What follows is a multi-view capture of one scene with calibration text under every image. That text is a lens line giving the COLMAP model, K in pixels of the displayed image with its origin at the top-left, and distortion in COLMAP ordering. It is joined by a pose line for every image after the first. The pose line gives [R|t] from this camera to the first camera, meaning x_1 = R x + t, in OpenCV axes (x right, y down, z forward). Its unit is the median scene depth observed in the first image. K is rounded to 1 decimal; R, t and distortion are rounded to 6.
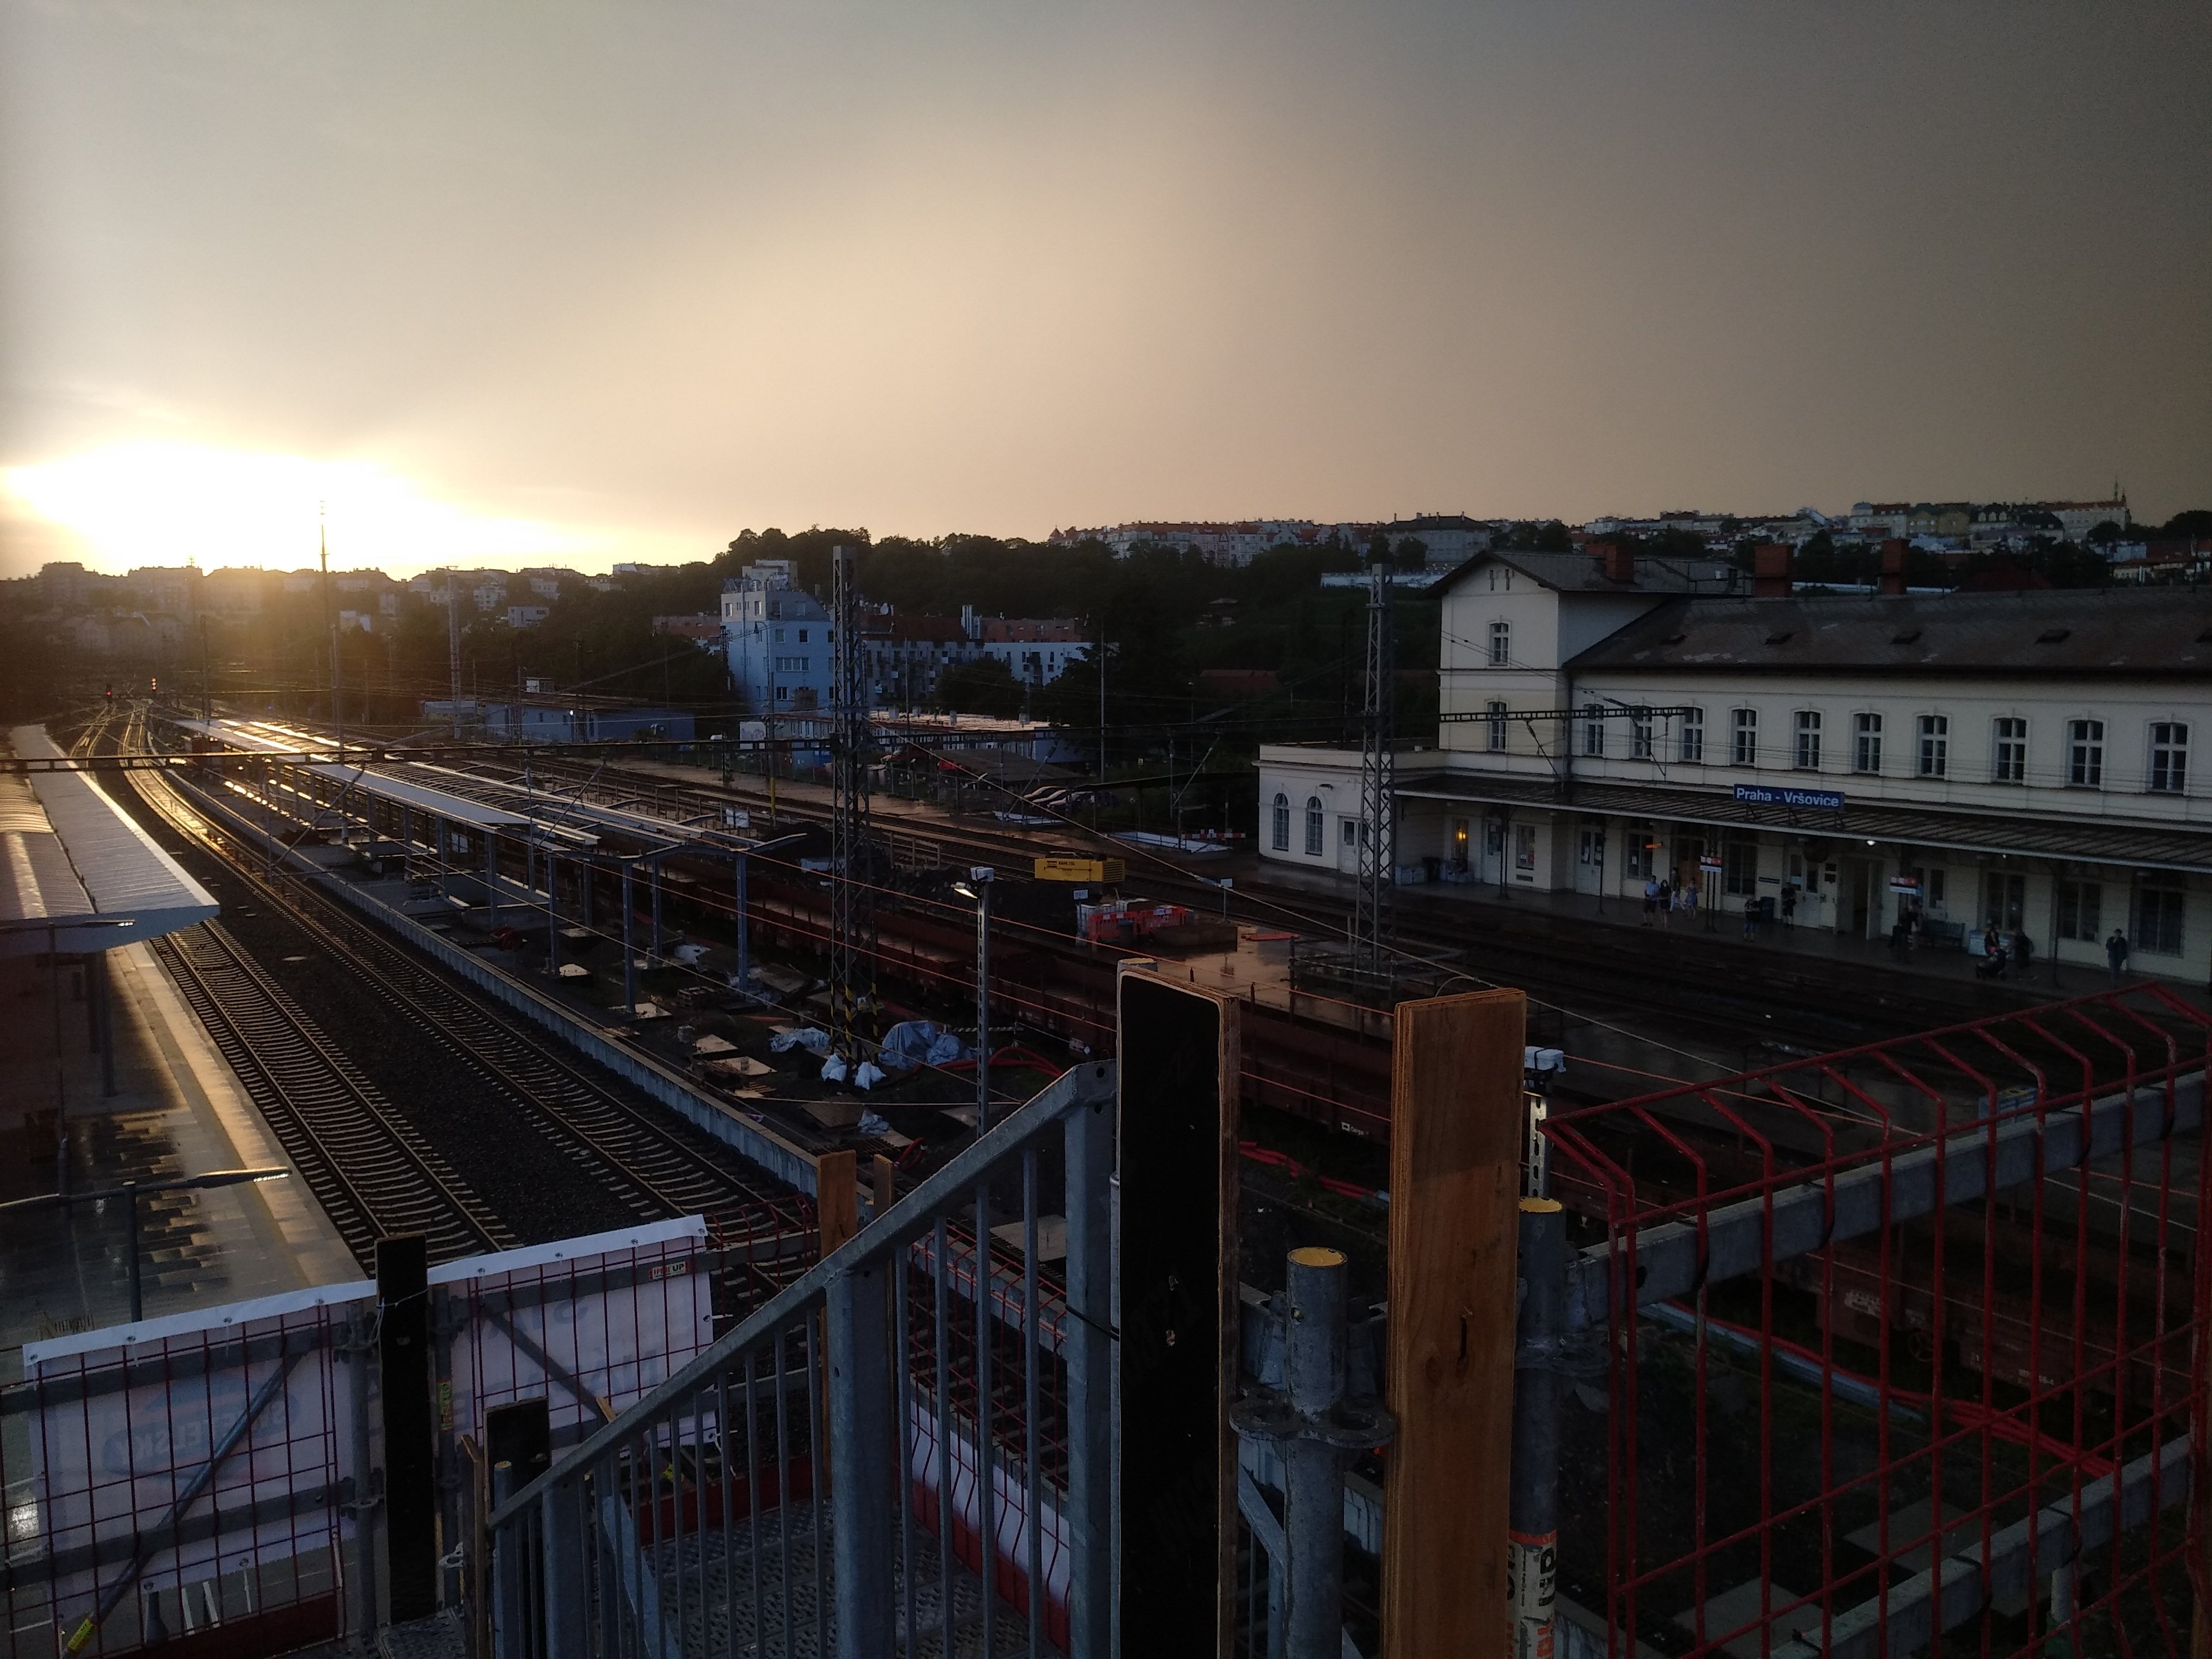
lens RADIAL K [[1696.4, 0, 1112.9], [0, 1696.4, 825.0], [0, 0, 1]] dist [-0.021695, 0.025948]
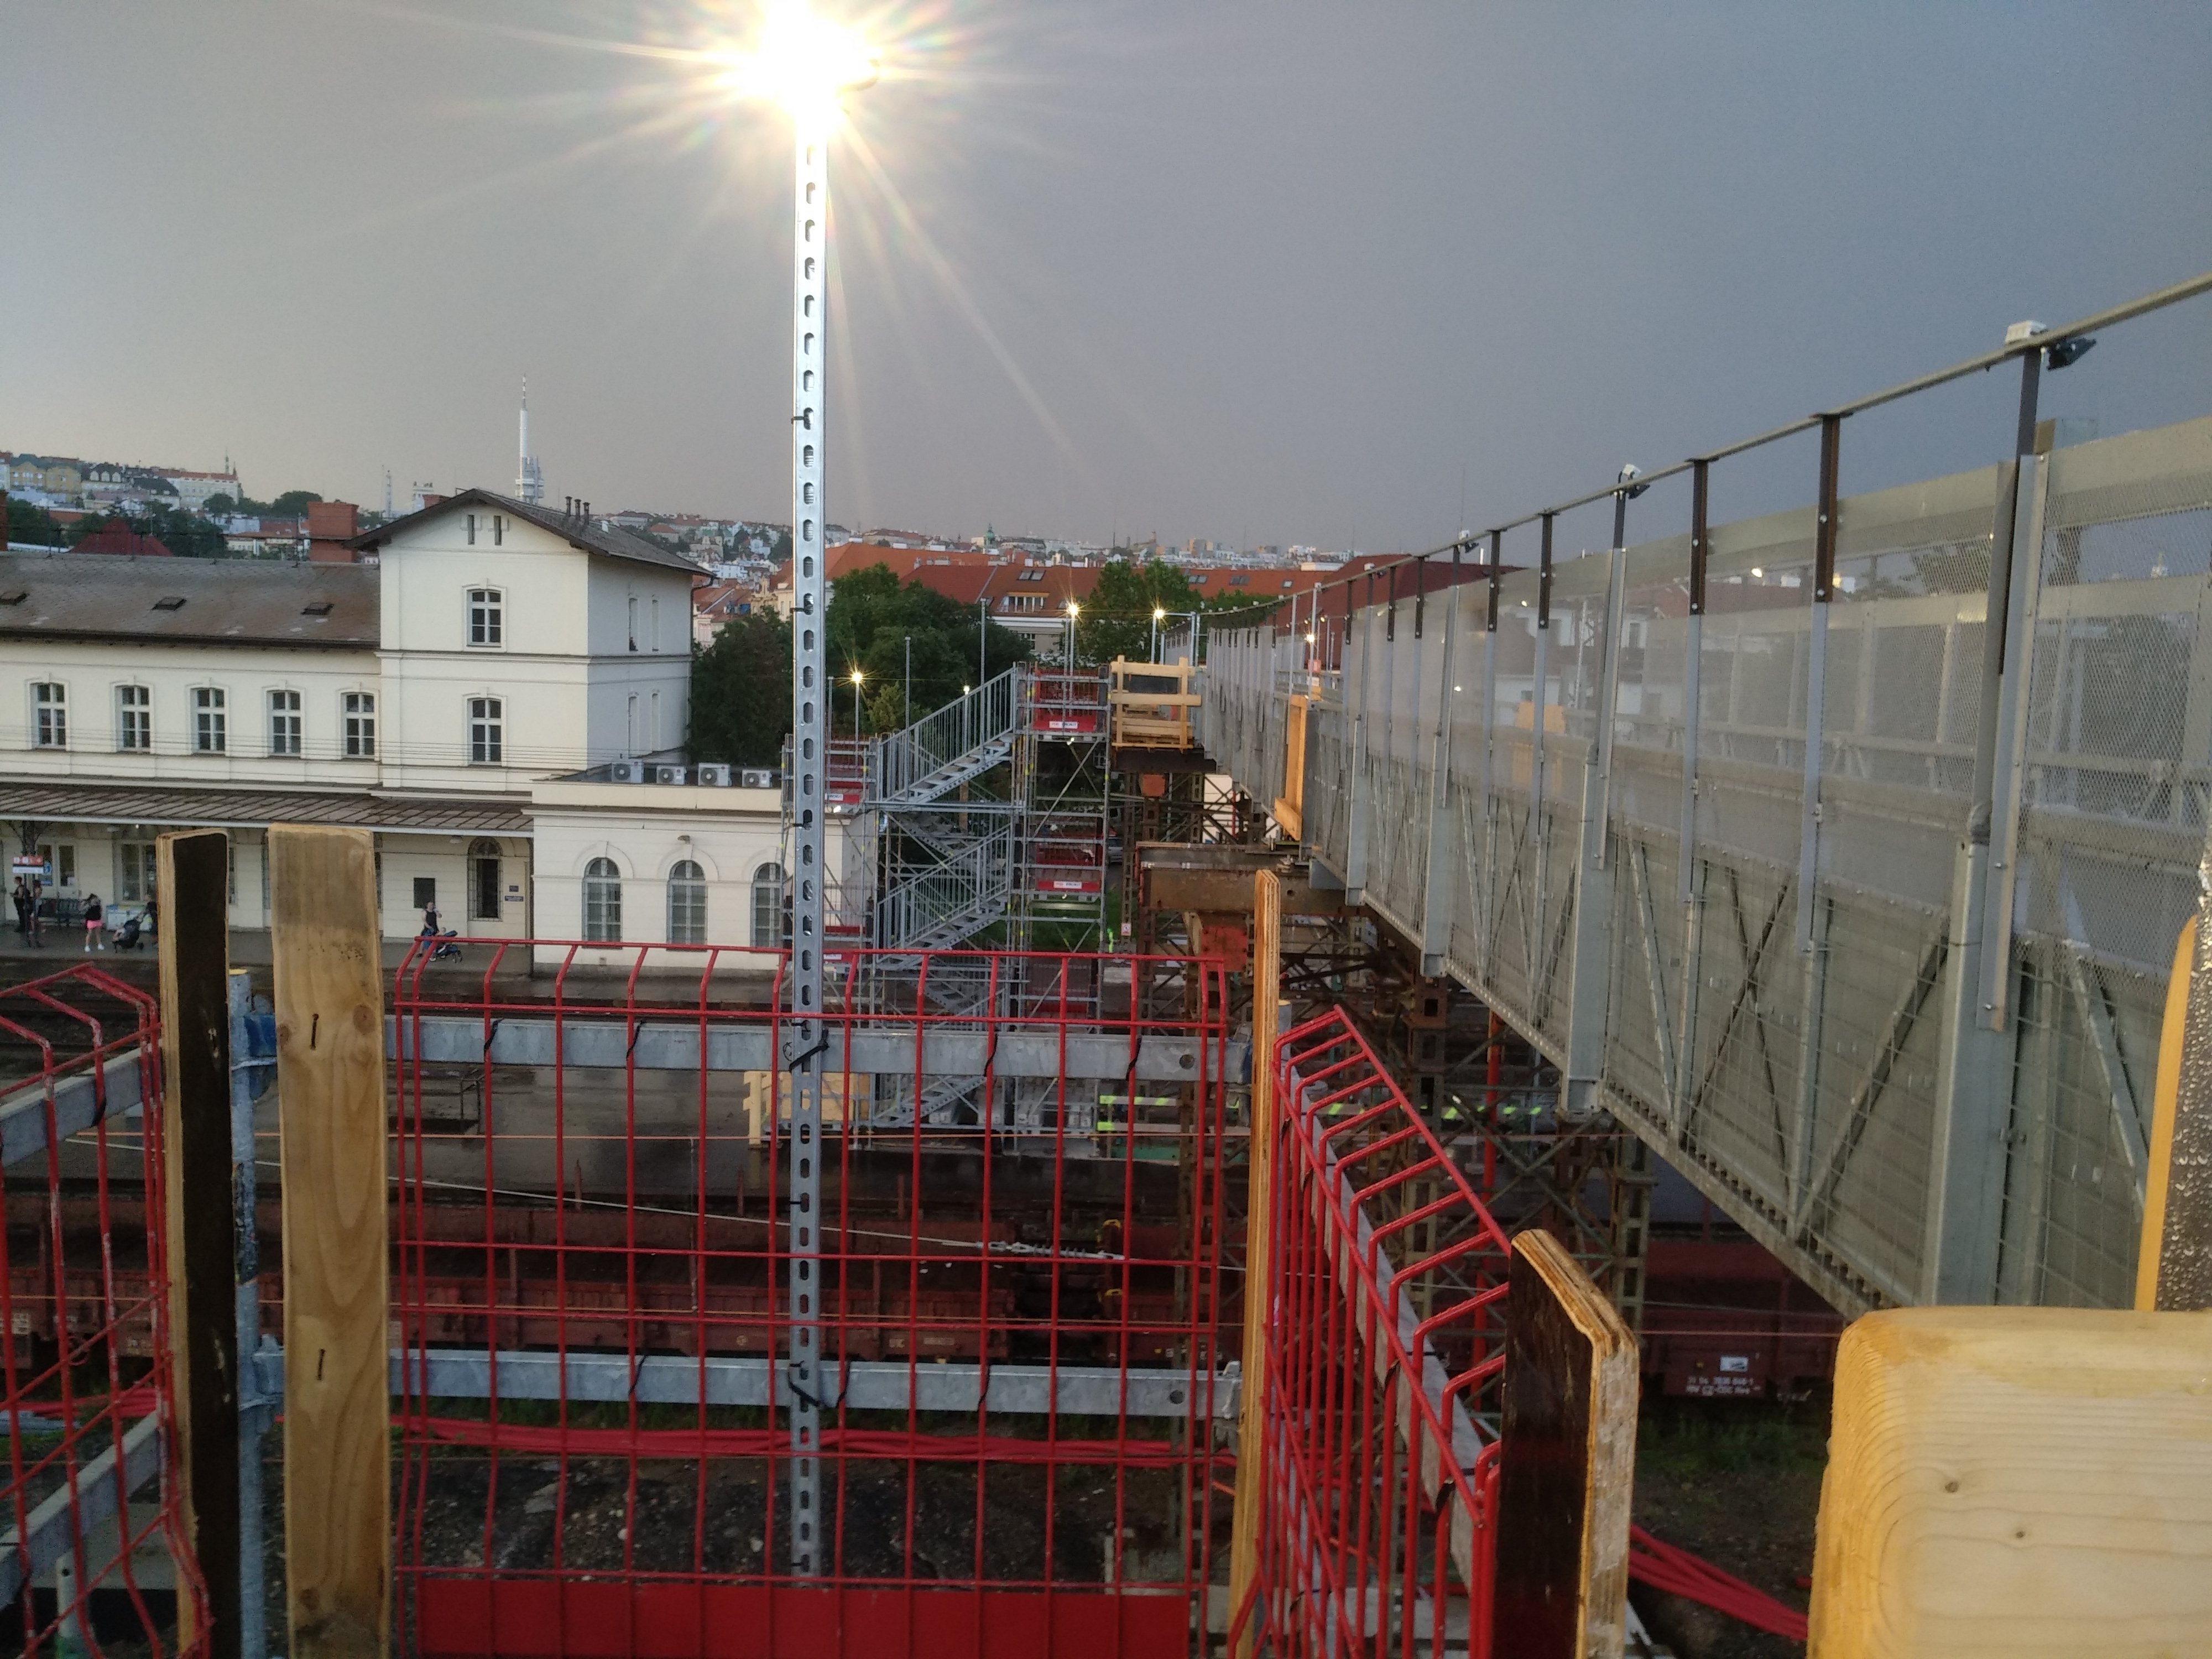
lens RADIAL K [[1696.4, 0, 1112.5], [0, 1696.4, 824.8], [0, 0, 1]] dist [-0.021695, 0.025948]
pose [[0.530982, -0.065516, 0.844846, -0.067836], [0.049477, 0.997703, 0.046274, -0.010459], [-0.845937, 0.017230, 0.533004, 0.104712]]
